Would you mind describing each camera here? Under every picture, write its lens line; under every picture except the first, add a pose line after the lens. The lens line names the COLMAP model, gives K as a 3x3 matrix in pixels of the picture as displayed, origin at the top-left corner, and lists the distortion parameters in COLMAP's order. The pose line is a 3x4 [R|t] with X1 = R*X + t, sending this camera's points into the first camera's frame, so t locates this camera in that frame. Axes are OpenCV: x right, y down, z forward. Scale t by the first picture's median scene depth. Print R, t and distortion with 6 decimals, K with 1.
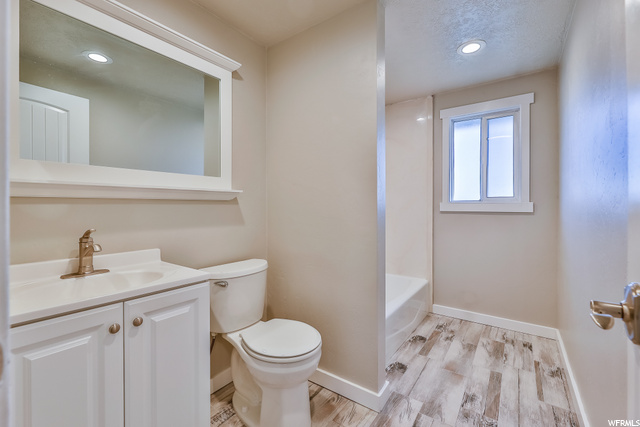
lens RADIAL K [[277.9, 0, 318.4], [0, 277.9, 204.7], [0, 0, 1]] dist [0.001081, 0.000245]
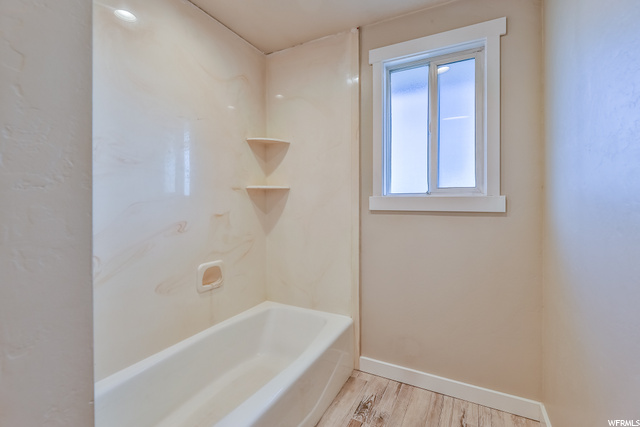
lens RADIAL K [[283.2, 0, 329.9], [0, 283.2, 199.5], [0, 0, 1]] dist [-0.000003, 0.000075]
pose [[0.987570, -0.000617, 0.157178, 0.252115], [0.001081, 0.999995, -0.002862, 0.000800], [-0.157175, 0.002997, 0.987566, 0.384130]]
